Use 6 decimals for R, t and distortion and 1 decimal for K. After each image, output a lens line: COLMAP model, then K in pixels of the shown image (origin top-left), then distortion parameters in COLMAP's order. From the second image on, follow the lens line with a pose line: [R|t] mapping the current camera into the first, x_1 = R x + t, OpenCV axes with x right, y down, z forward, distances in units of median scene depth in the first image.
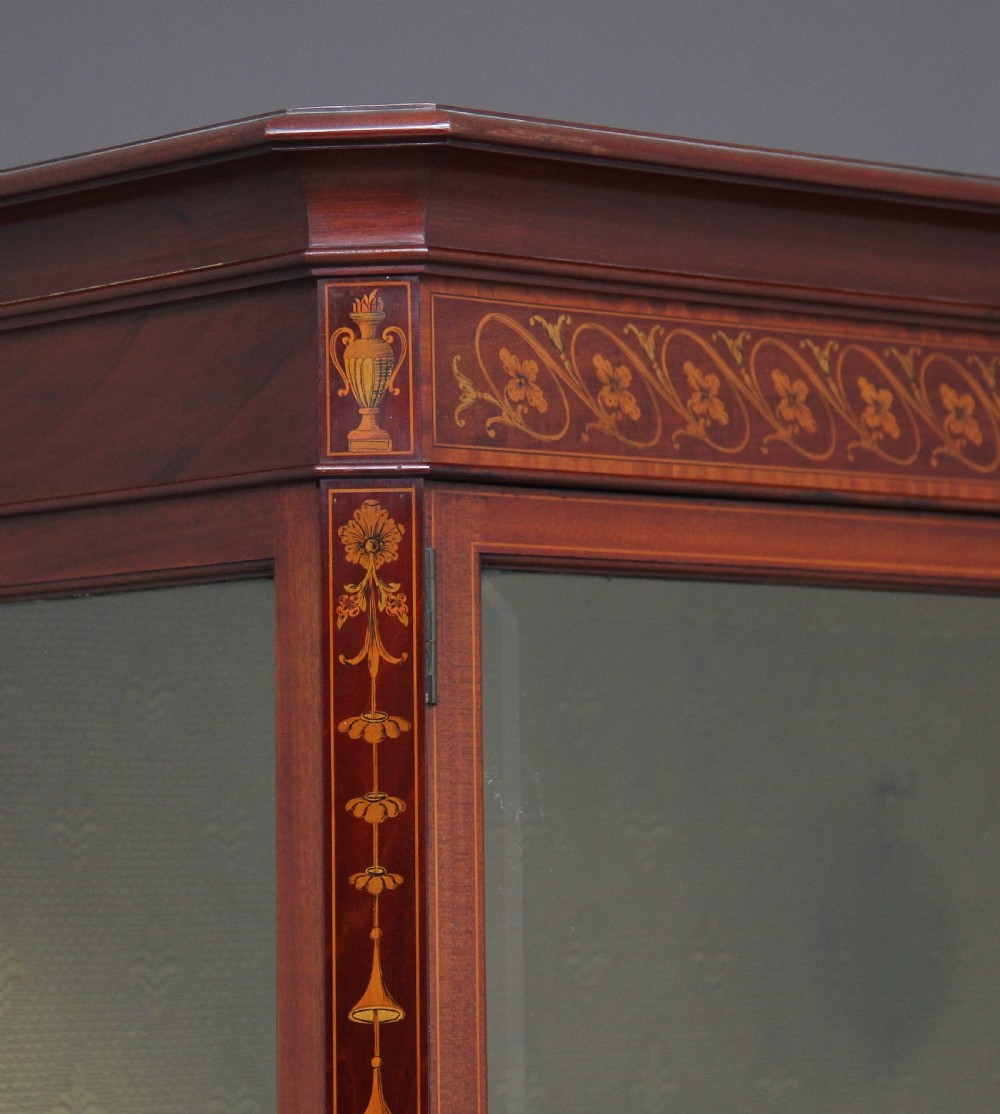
lens RADIAL K [[4544.9, 0, 493.4], [0, 4544.9, 559.6], [0, 0, 1]] dist [0.467295, 0.000000]
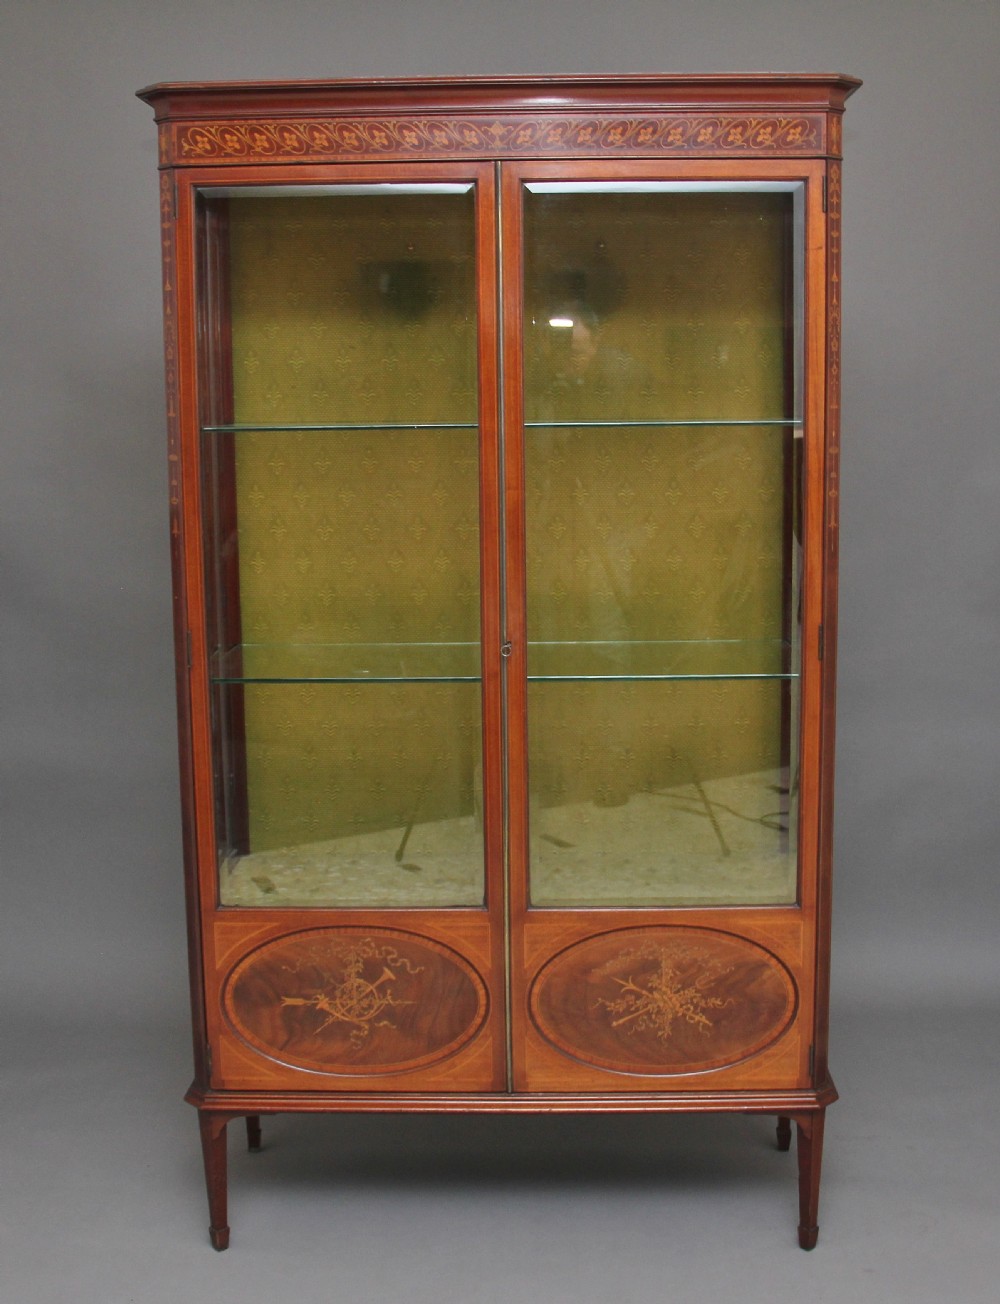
lens RADIAL K [[1621.7, 0, 510.3], [0, 1621.7, 649.6], [0, 0, 1]] dist [-0.136848, 0.000000]
pose [[0.757759, 0.108828, -0.643395, 1.234719], [0.050042, 0.973399, 0.223584, 0.104946], [0.650613, -0.201620, 0.732156, -0.020528]]
